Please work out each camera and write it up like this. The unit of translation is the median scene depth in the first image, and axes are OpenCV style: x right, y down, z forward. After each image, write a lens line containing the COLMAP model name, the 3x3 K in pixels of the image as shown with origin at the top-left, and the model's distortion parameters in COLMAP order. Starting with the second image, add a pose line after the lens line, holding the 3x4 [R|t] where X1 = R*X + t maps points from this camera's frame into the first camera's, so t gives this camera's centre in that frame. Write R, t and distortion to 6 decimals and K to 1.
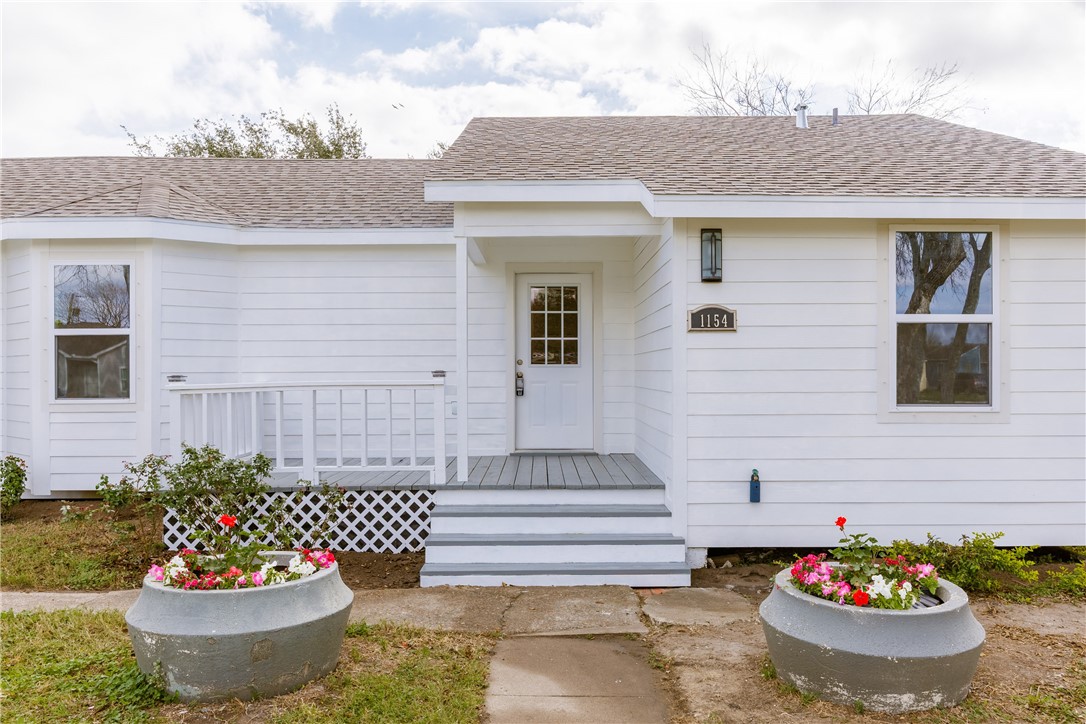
lens RADIAL K [[837.7, 0, 545.7], [0, 837.7, 360.4], [0, 0, 1]] dist [0.007765, 0.001126]
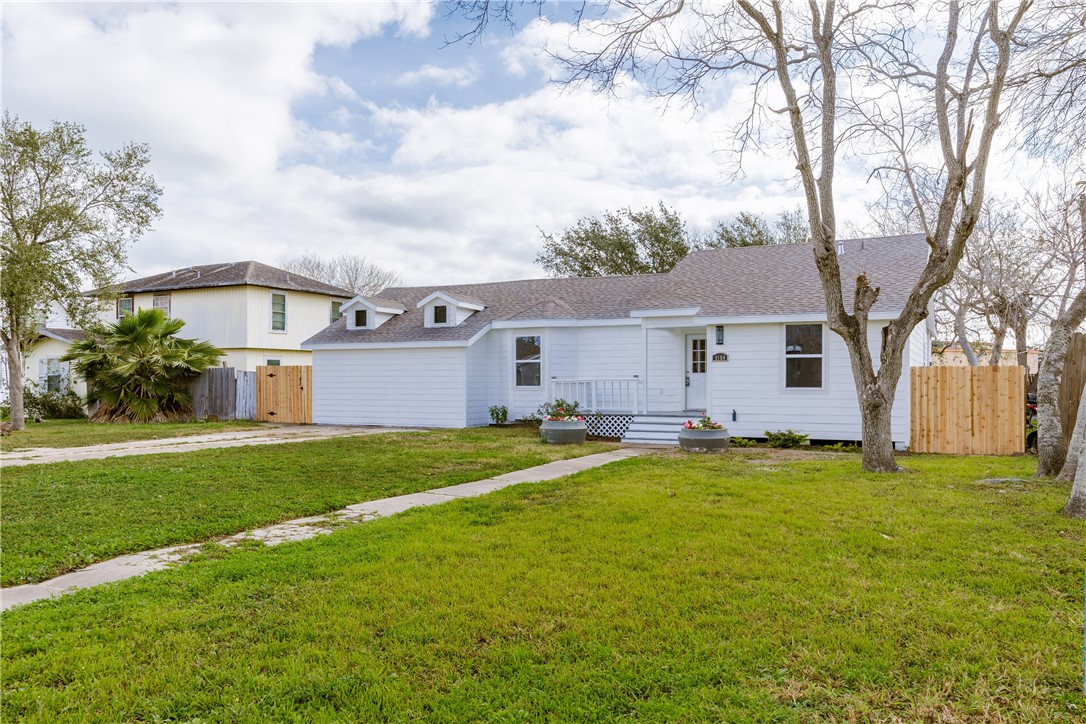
lens RADIAL K [[881.5, 0, 545.7], [0, 881.5, 357.6], [0, 0, 1]] dist [0.069241, 0.004624]
pose [[0.897137, -0.010018, -0.441638, 0.953289], [0.005119, 0.999911, -0.012282, -0.013186], [0.441722, 0.008758, 0.897109, -1.897415]]
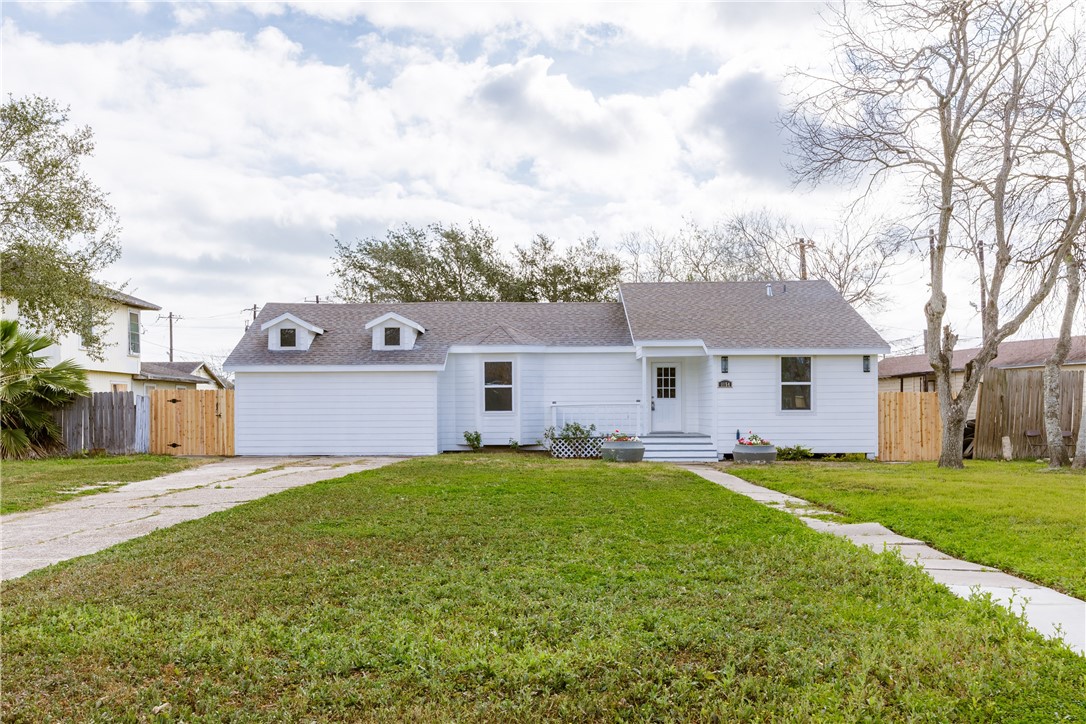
lens RADIAL K [[1125.6, 0, 543.5], [0, 1125.6, 371.1], [0, 0, 1]] dist [0.120249, 0.000000]
pose [[0.999985, -0.002399, 0.005022, -0.511968], [0.002514, 0.999732, -0.022995, 0.000963], [-0.004965, 0.023008, 0.999723, -3.273442]]
